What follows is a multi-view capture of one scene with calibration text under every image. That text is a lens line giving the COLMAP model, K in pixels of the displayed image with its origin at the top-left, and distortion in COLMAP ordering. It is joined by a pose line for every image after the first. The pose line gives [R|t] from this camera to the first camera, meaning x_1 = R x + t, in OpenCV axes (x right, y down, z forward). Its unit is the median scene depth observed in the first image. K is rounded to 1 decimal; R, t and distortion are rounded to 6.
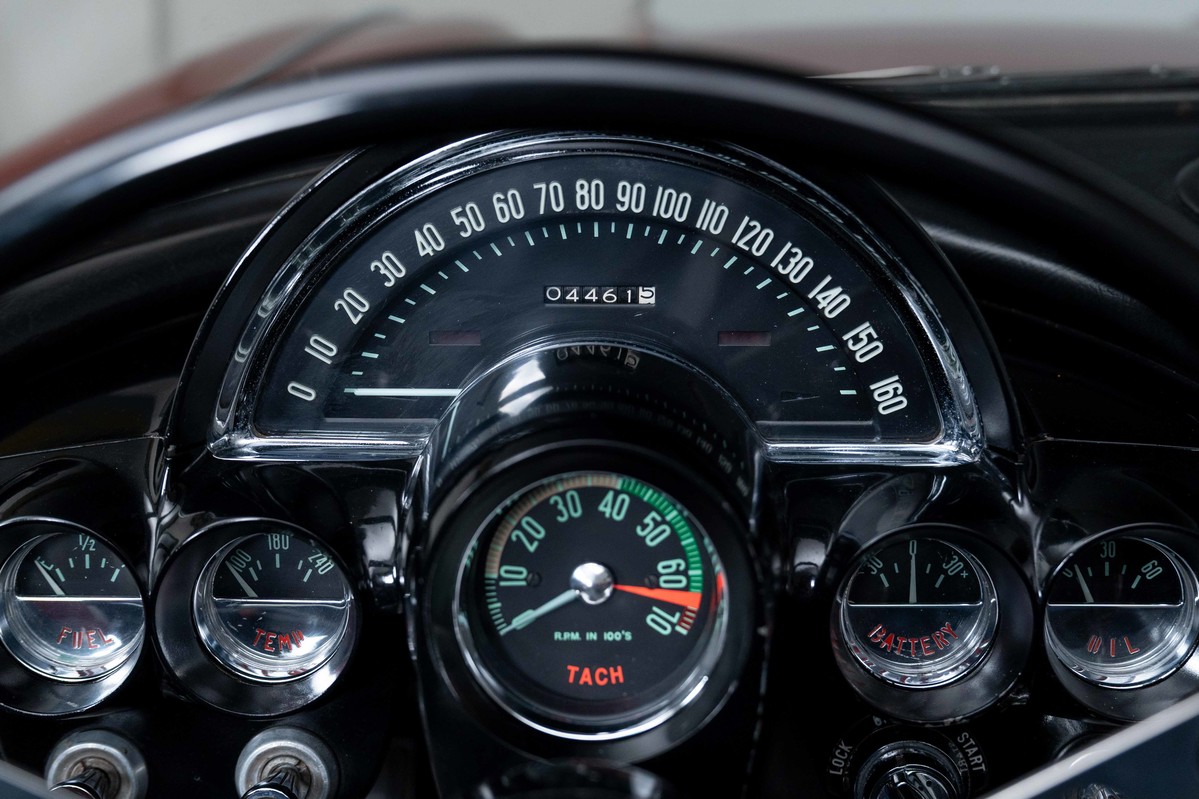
lens RADIAL K [[1654.2, 0, 599.9], [0, 1654.2, 318.9], [0, 0, 1]] dist [0.012985, 0.006299]
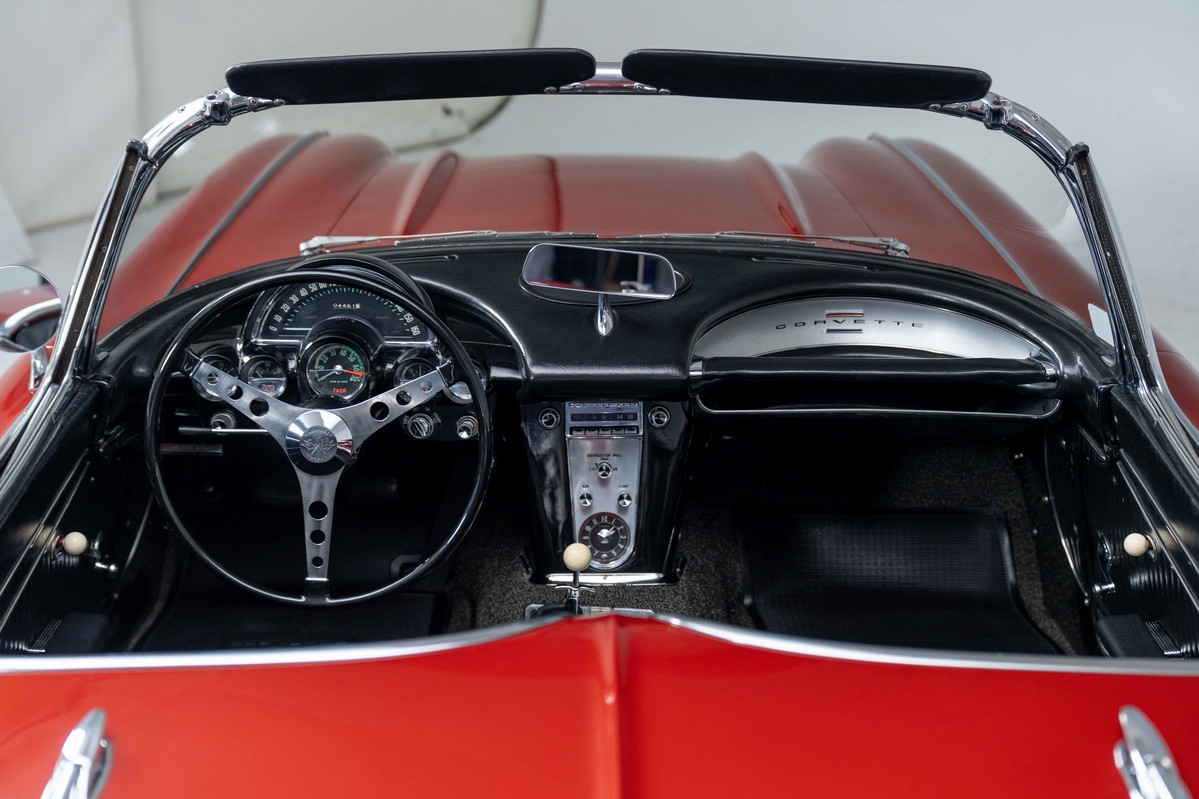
lens RADIAL K [[1685.4, 0, 599.5], [0, 1685.4, 399.5], [0, 0, 1]] dist [-0.011130, 0.003471]
pose [[0.999526, 0.006675, 0.030054, 0.517502], [-0.008193, 0.998682, 0.050671, 0.001109], [-0.029676, -0.050893, 0.998263, -3.287195]]
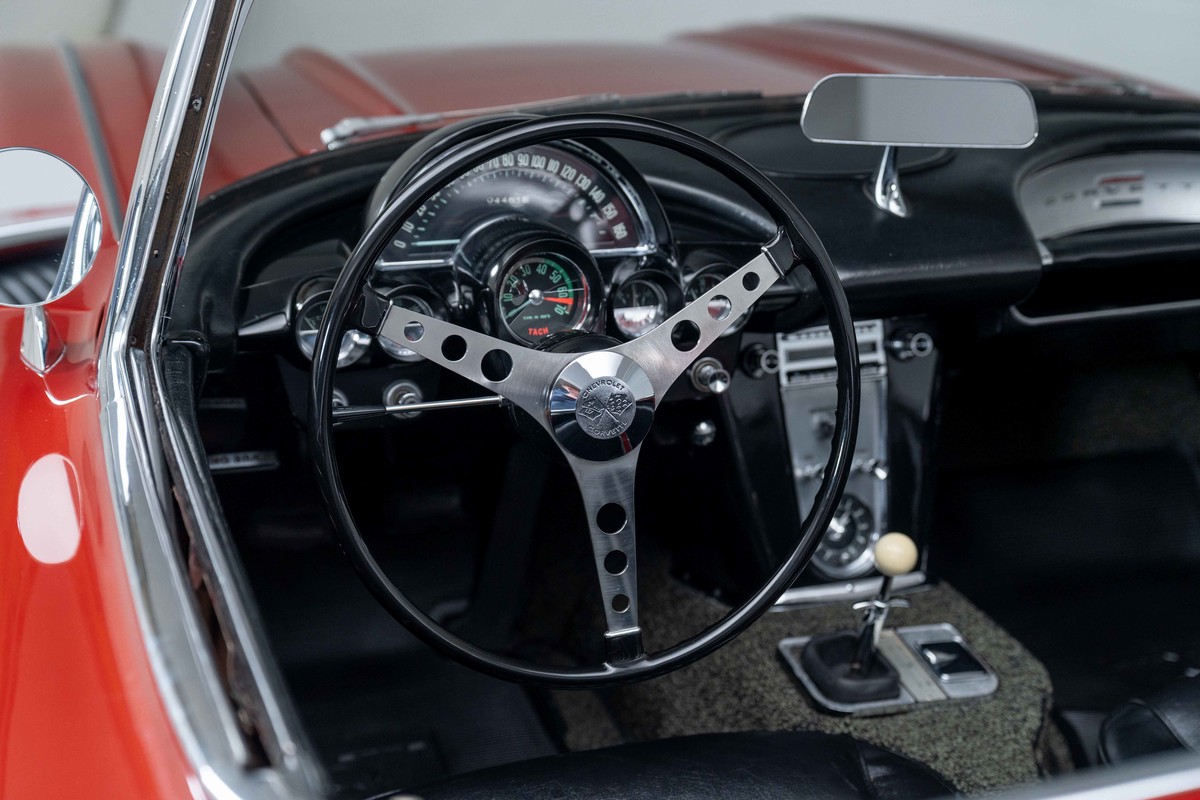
lens RADIAL K [[1870.1, 0, 600.0], [0, 1870.1, 400.0], [0, 0, 1]] dist [0.028895, -0.018665]
pose [[0.947848, -0.089444, 0.305913, -0.800923], [0.078387, 0.995754, 0.048264, 0.170156], [-0.308932, -0.021767, 0.950835, -1.851449]]
